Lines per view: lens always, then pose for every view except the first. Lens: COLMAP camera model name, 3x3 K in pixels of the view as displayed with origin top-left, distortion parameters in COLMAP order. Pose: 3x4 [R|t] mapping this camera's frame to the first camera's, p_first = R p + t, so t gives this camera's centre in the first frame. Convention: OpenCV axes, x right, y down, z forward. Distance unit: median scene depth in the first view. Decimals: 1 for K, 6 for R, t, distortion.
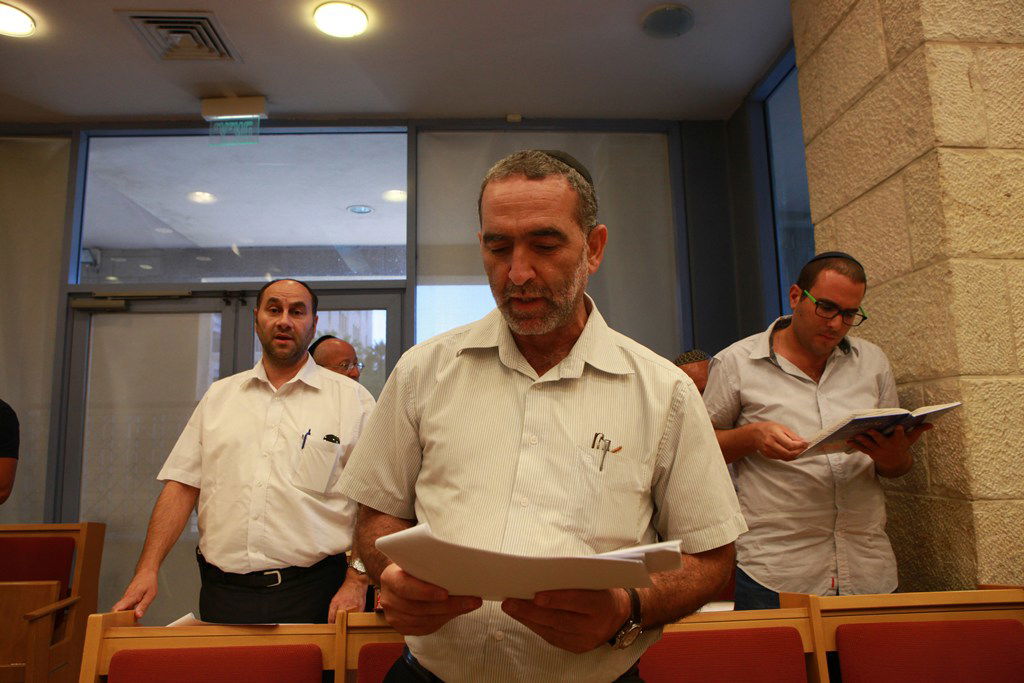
lens RADIAL K [[694.2, 0, 506.0], [0, 694.2, 350.7], [0, 0, 1]] dist [-0.096236, 0.063002]
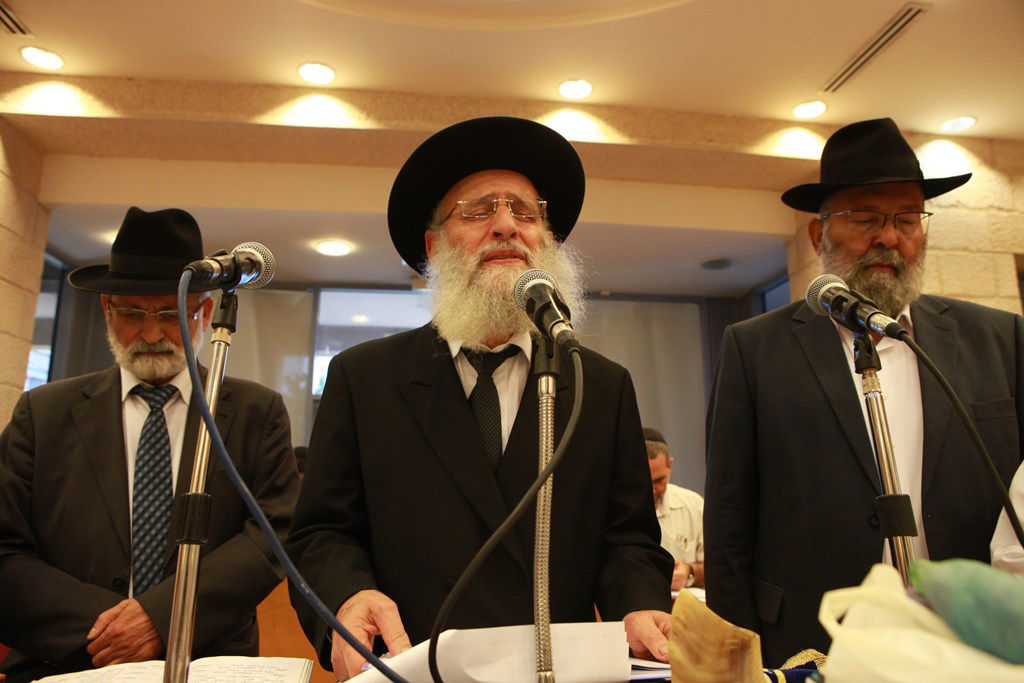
lens RADIAL K [[694.2, 0, 509.7], [0, 694.2, 353.0], [0, 0, 1]] dist [-0.096236, 0.063002]
pose [[0.996934, 0.032449, 0.071206, -0.331099], [-0.028642, 0.998138, -0.053859, -0.121117], [-0.072821, 0.051654, 0.996006, -0.574689]]
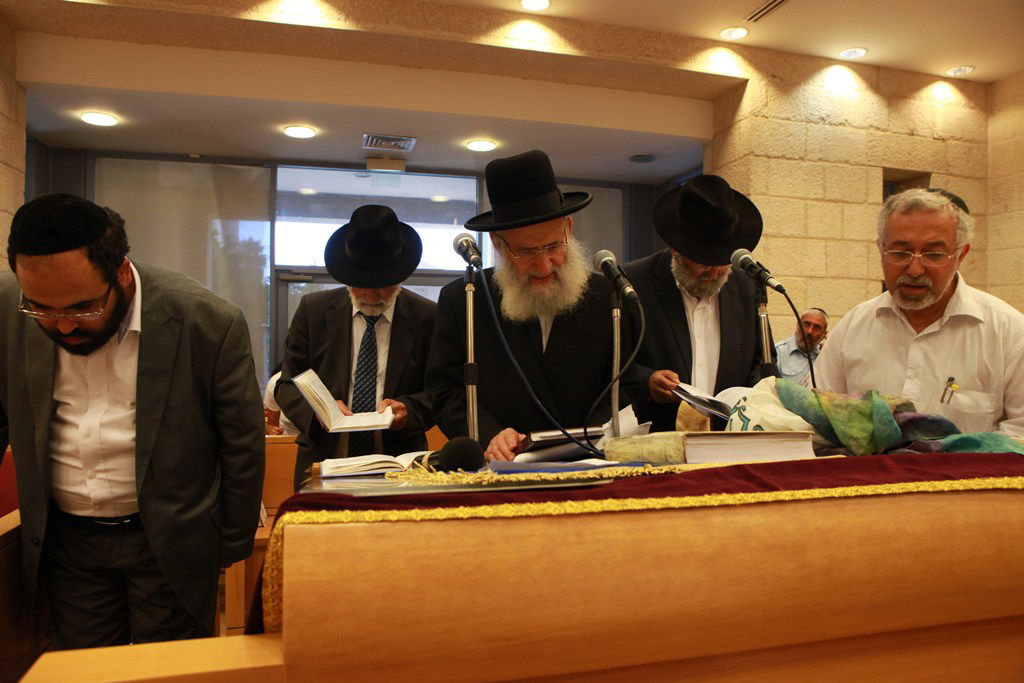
lens RADIAL K [[694.2, 0, 506.3], [0, 694.2, 343.7], [0, 0, 1]] dist [-0.096236, 0.063002]
pose [[0.977782, 0.024015, 0.208244, -0.448109], [-0.052327, 0.989930, 0.131532, -0.158087], [-0.202989, -0.139506, 0.969192, -0.761289]]
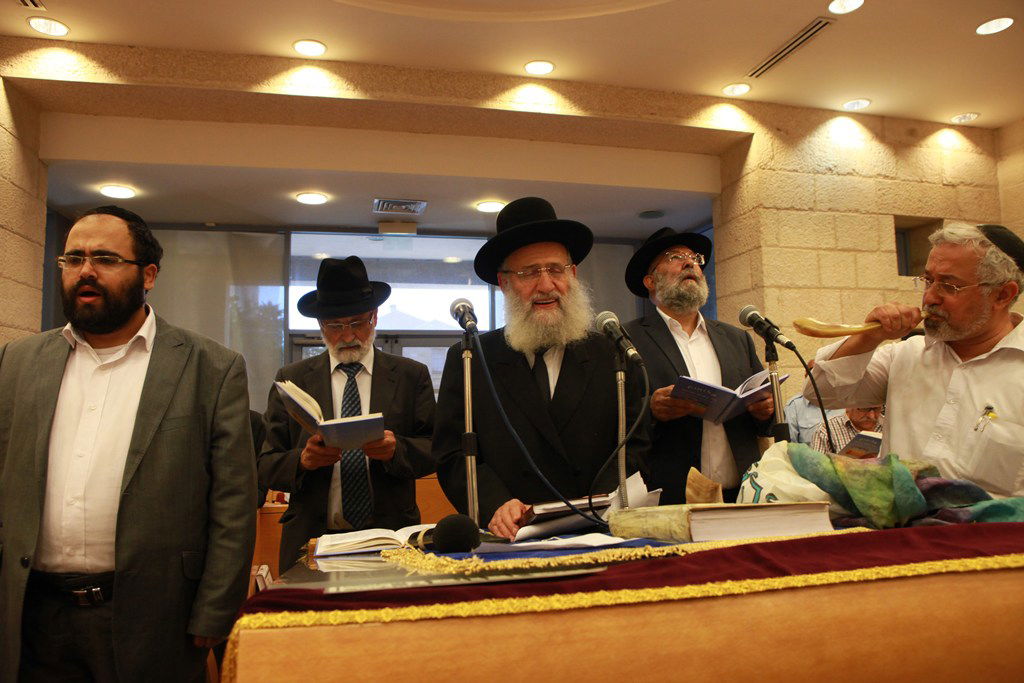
lens RADIAL K [[694.2, 0, 506.3], [0, 694.2, 345.6], [0, 0, 1]] dist [-0.096236, 0.063002]
pose [[0.983237, 0.014831, 0.181728, -0.437619], [-0.024839, 0.998290, 0.052921, -0.161459], [-0.180632, -0.056548, 0.981924, -0.751972]]
